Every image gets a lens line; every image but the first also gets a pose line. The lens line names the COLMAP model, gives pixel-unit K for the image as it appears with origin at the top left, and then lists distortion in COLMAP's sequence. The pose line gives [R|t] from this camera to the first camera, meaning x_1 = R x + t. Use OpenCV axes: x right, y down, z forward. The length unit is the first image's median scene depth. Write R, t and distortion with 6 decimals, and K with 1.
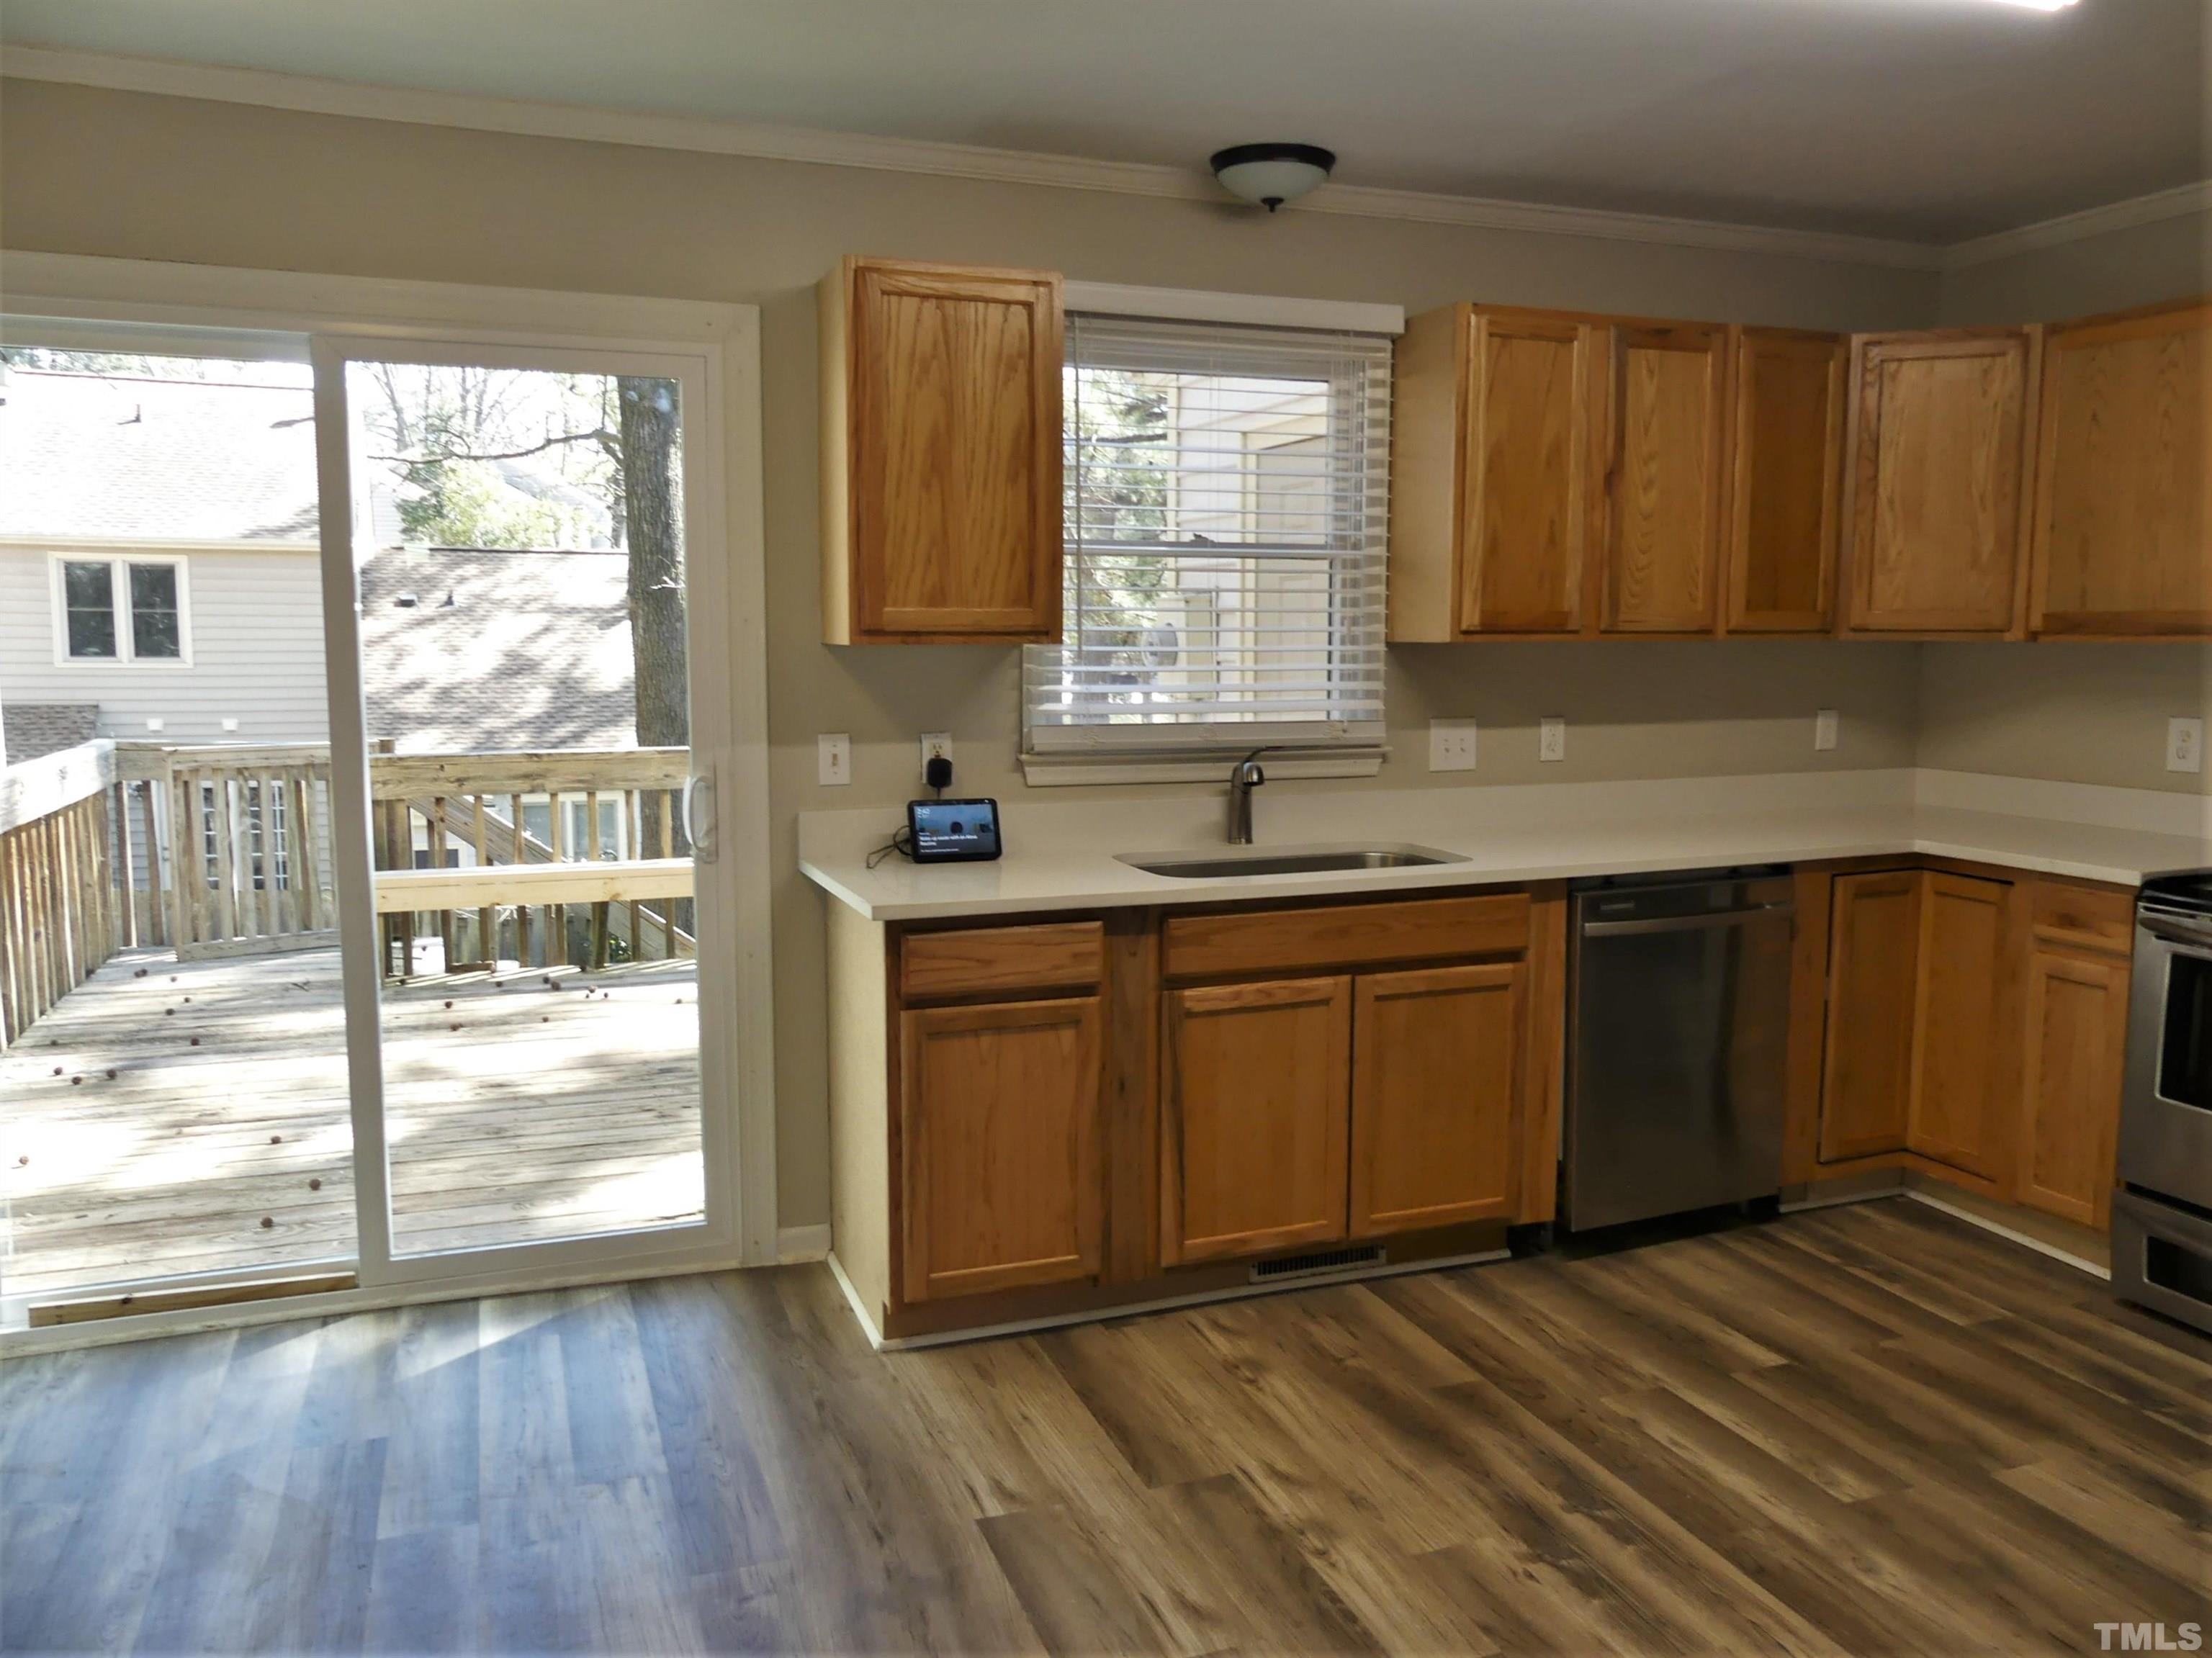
lens RADIAL K [[1665.0, 0, 1116.4], [0, 1665.0, 821.4], [0, 0, 1]] dist [-0.023817, 0.042197]
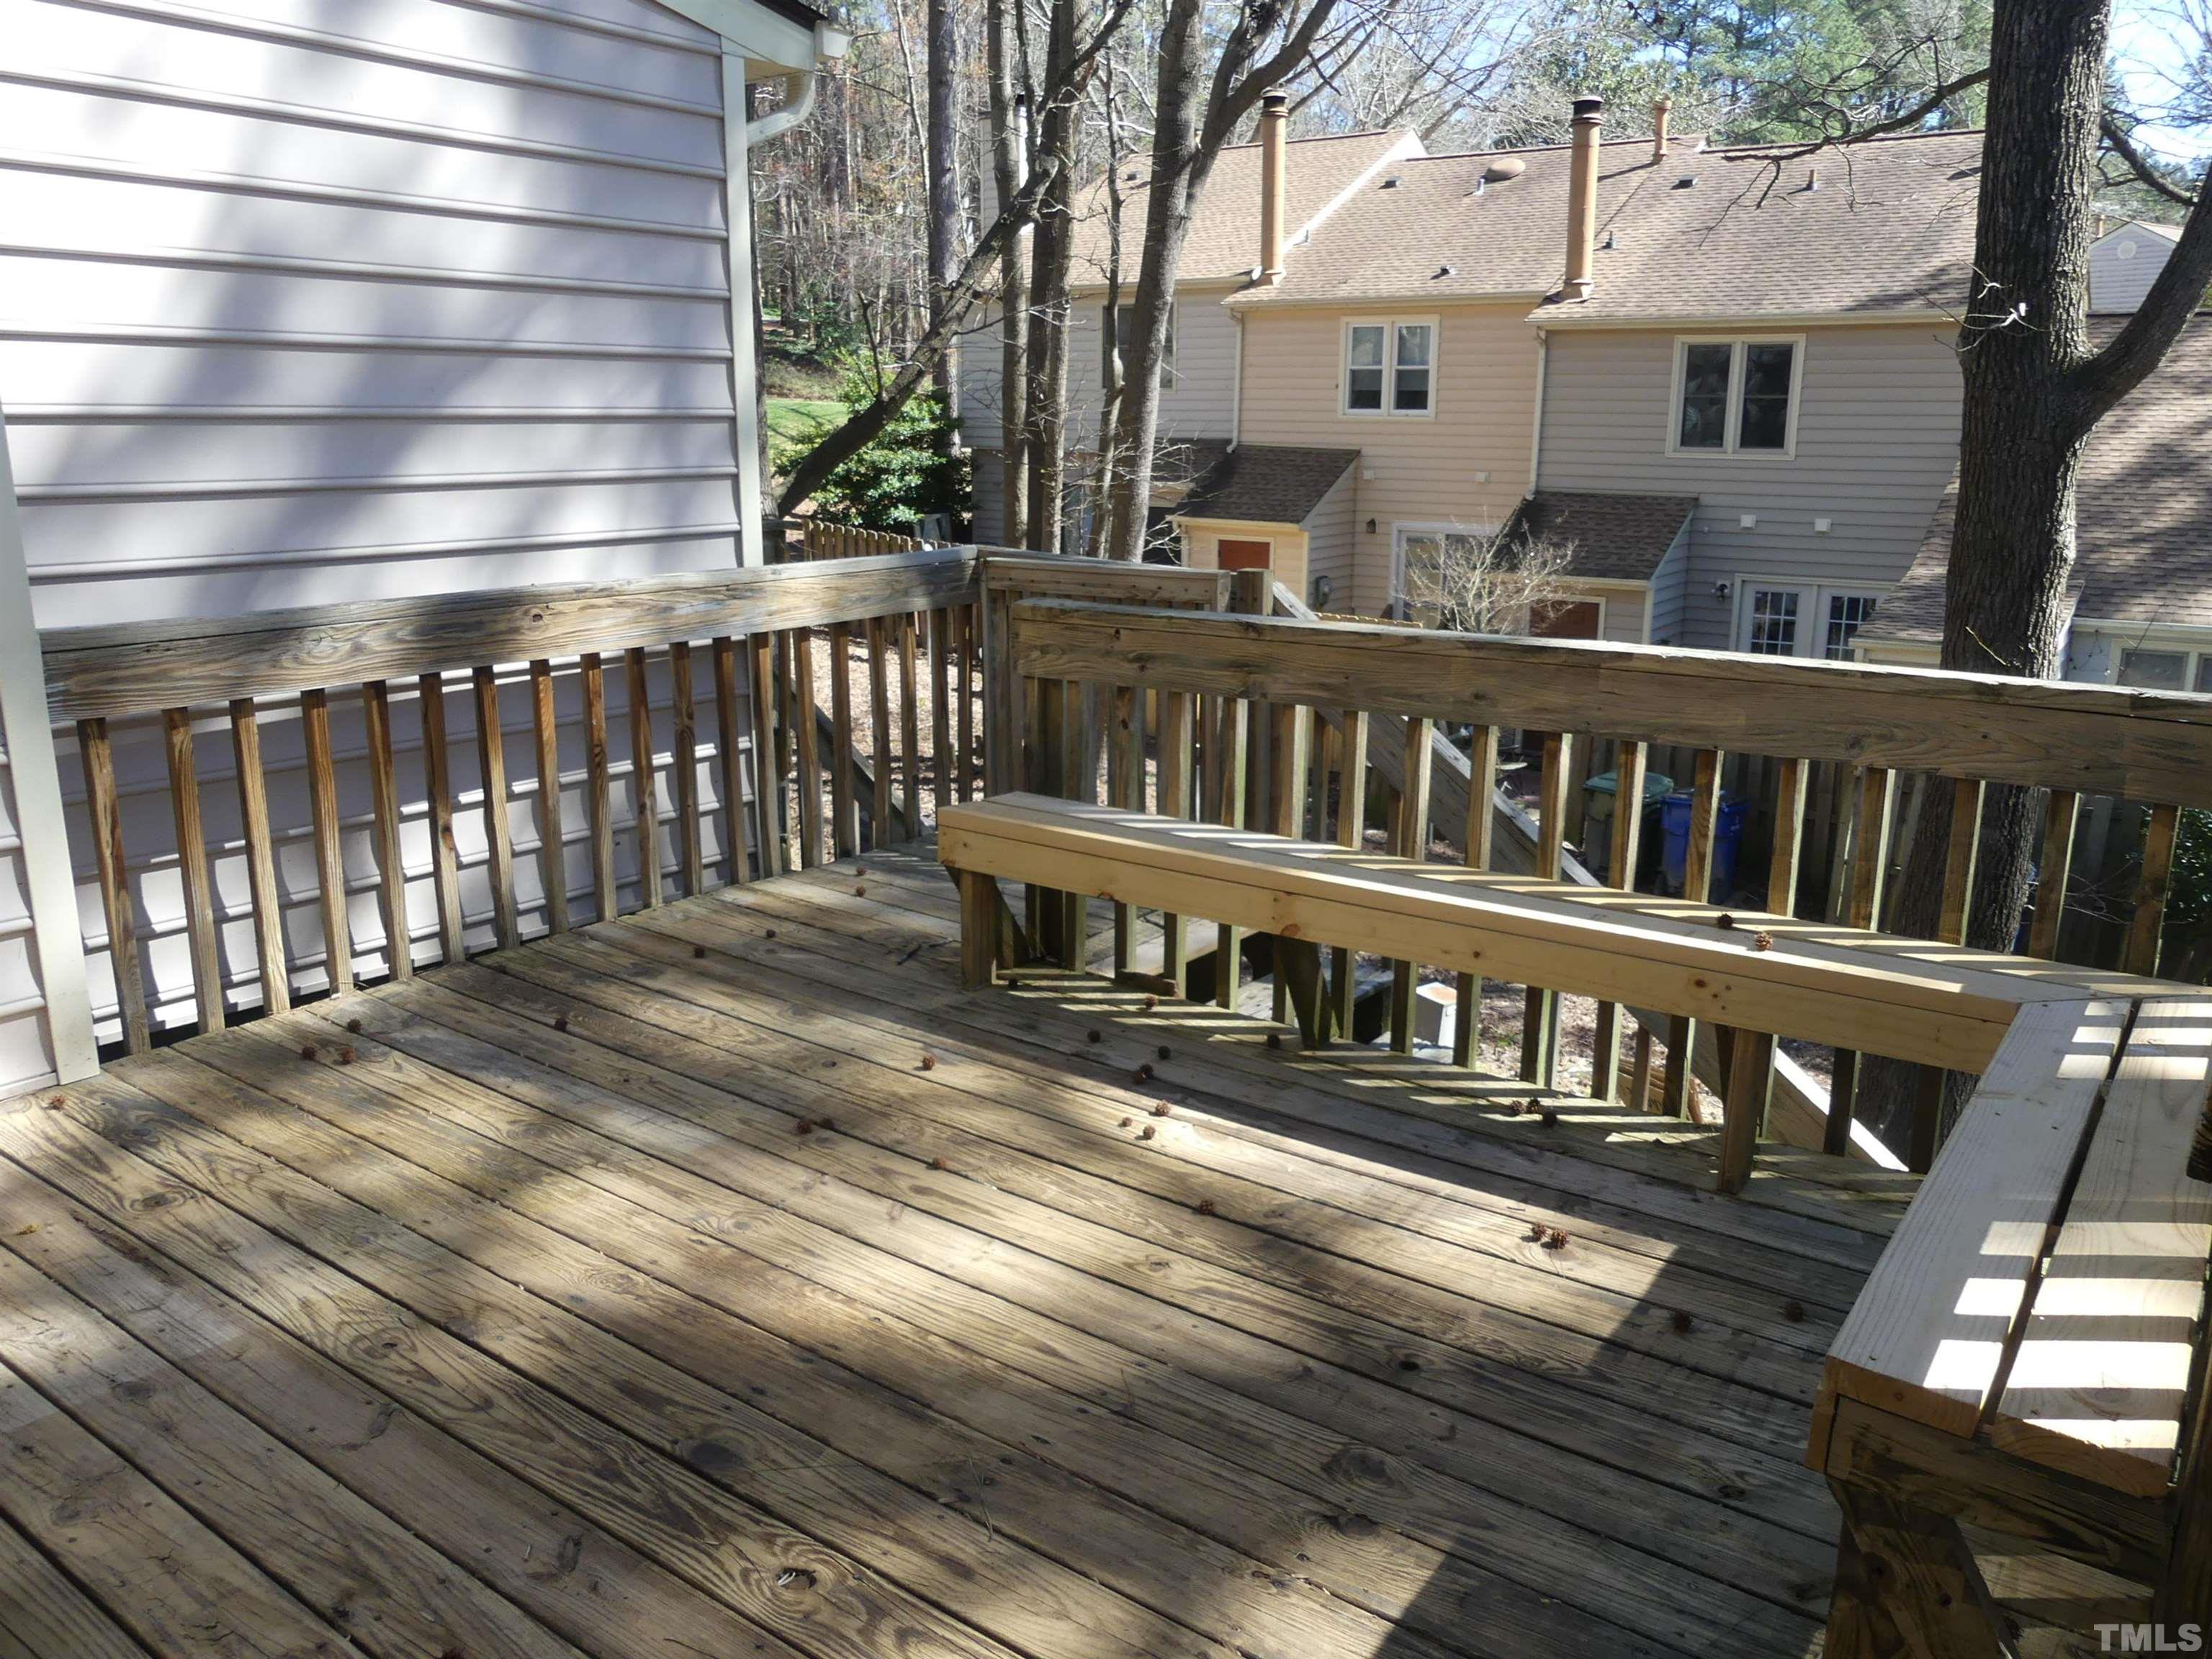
lens RADIAL K [[1665.1, 0, 1102.4], [0, 1665.1, 822.5], [0, 0, 1]] dist [-0.023817, 0.042197]
pose [[0.548877, 0.198259, -0.812051, 0.017485], [-0.099079, 0.980048, 0.172306, -0.017108], [0.830011, -0.014118, 0.557569, 0.172554]]
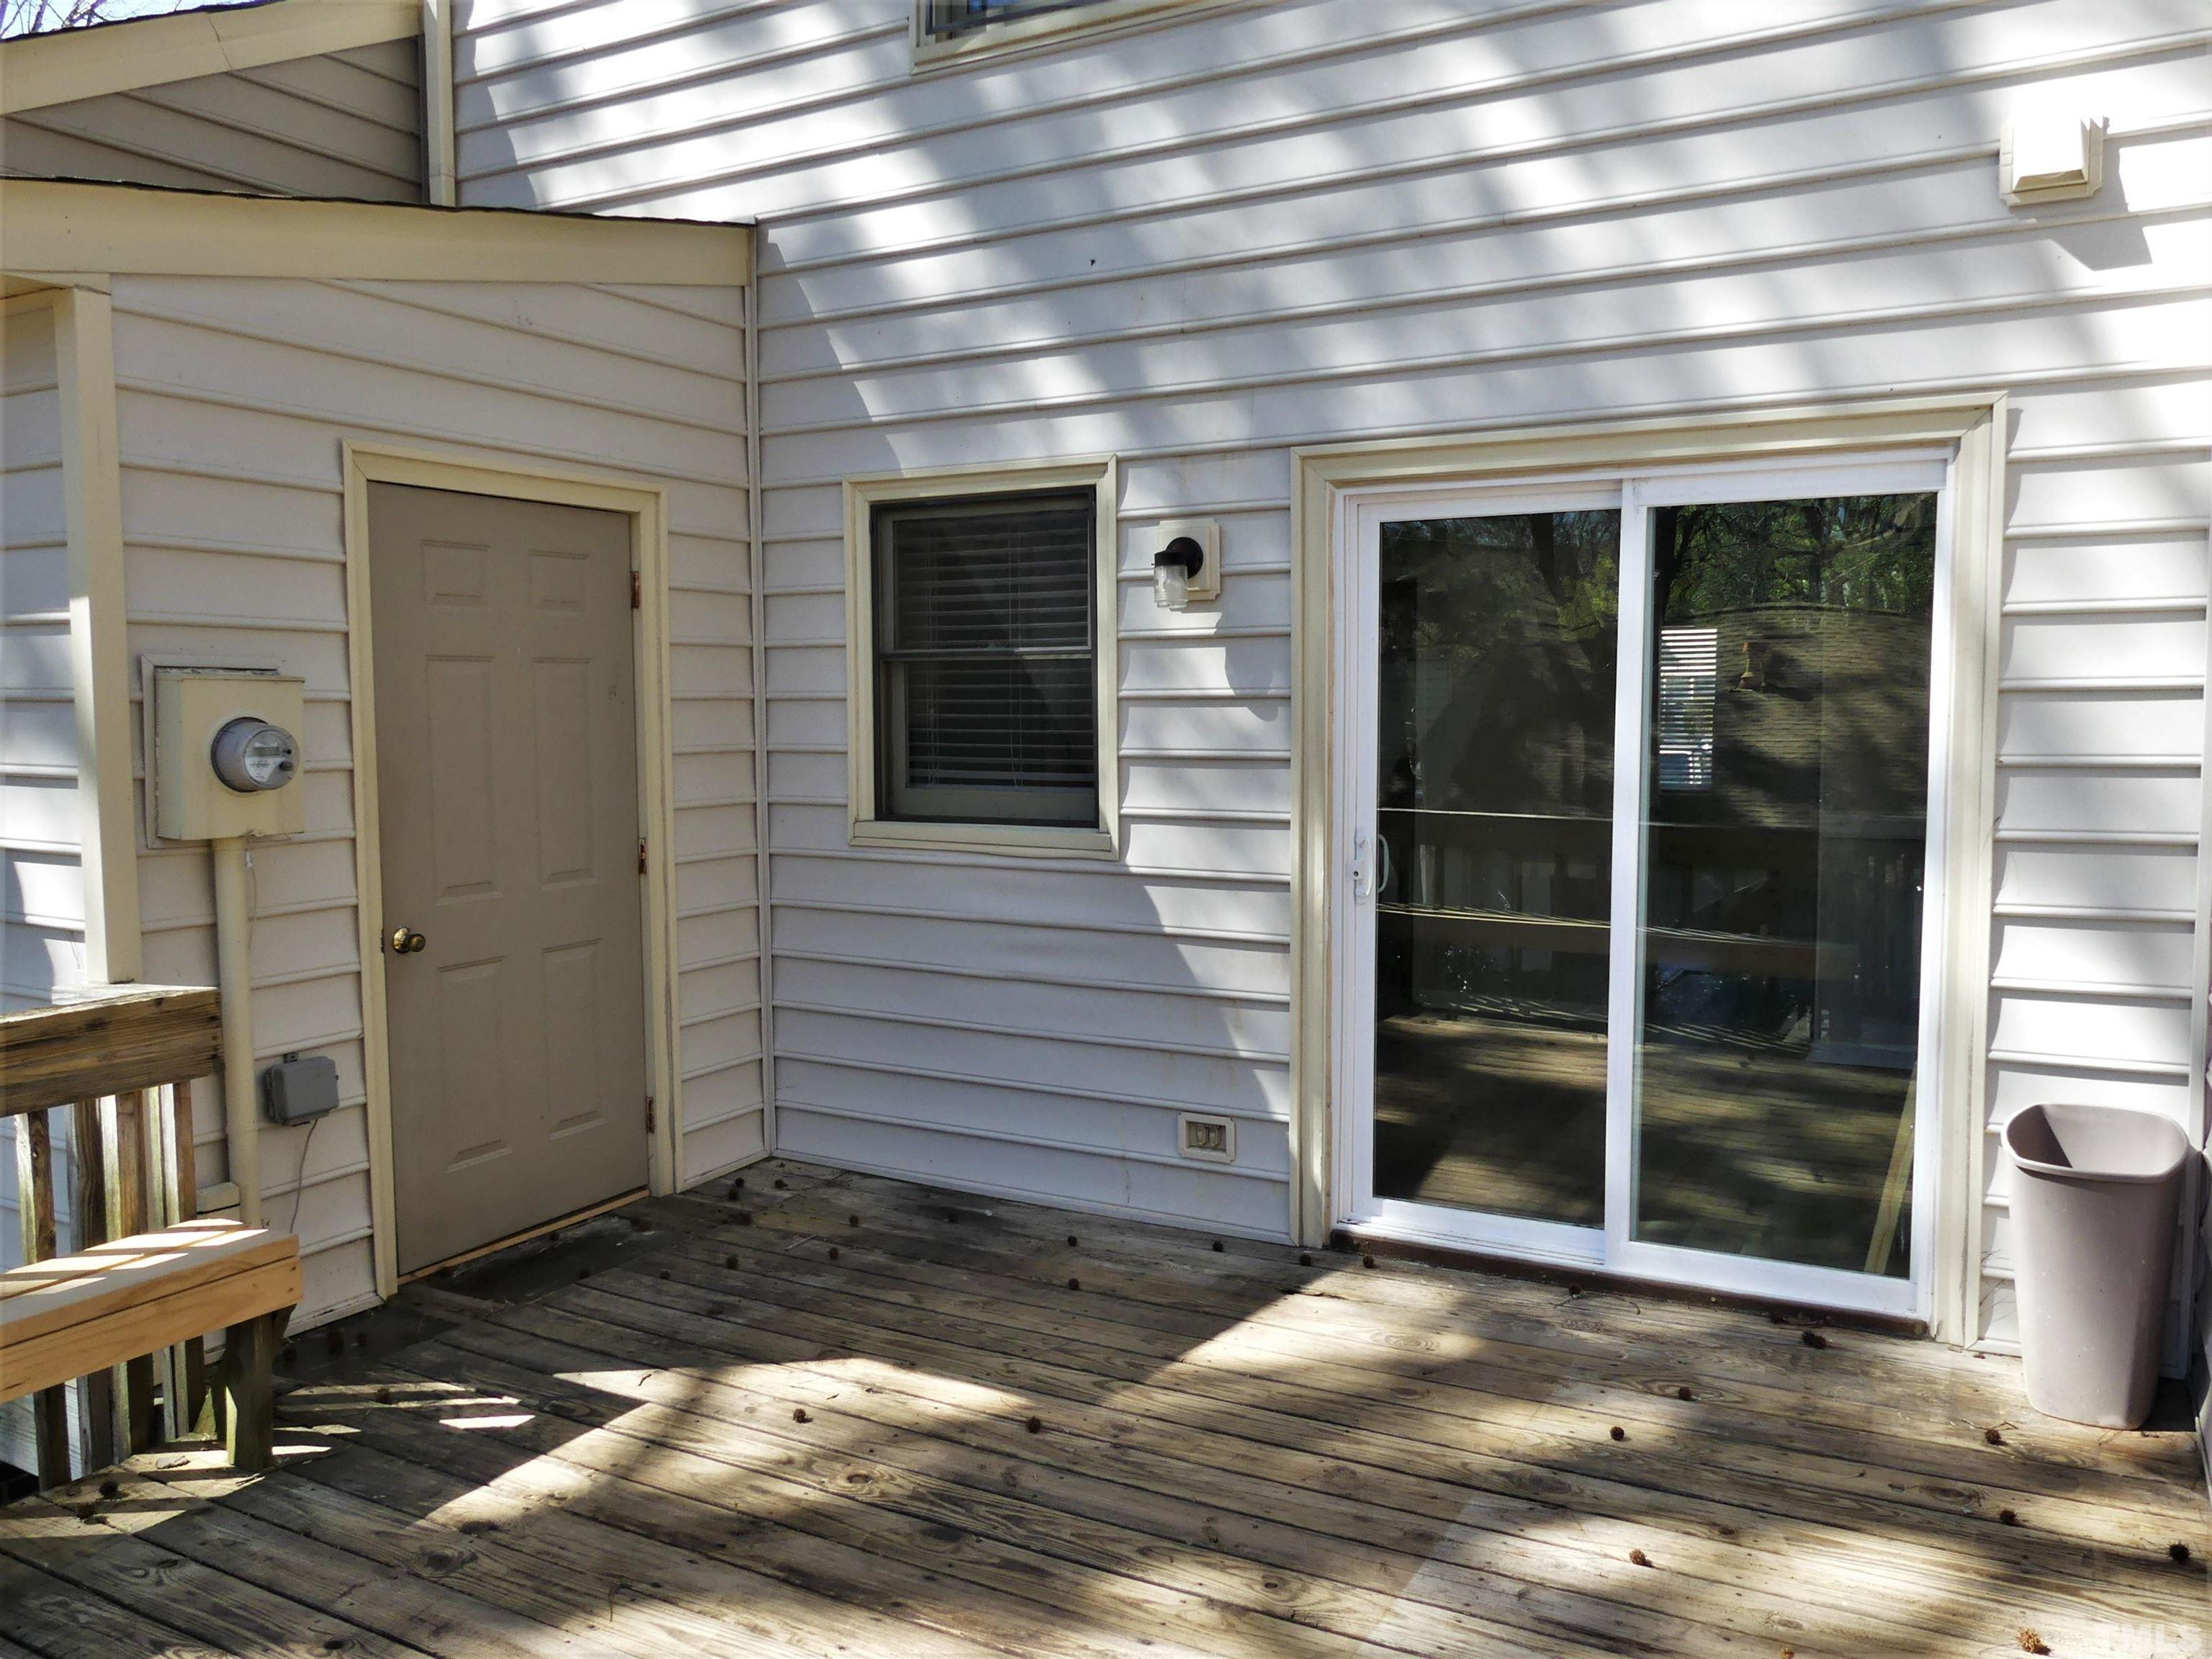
lens RADIAL K [[1665.1, 0, 1107.6], [0, 1665.1, 829.1], [0, 0, 1]] dist [-0.023817, 0.042197]
pose [[-0.653175, -0.060083, 0.754820, -0.141596], [0.084546, 0.984827, 0.151553, -0.032500], [-0.752472, 0.162807, -0.638184, 0.256757]]
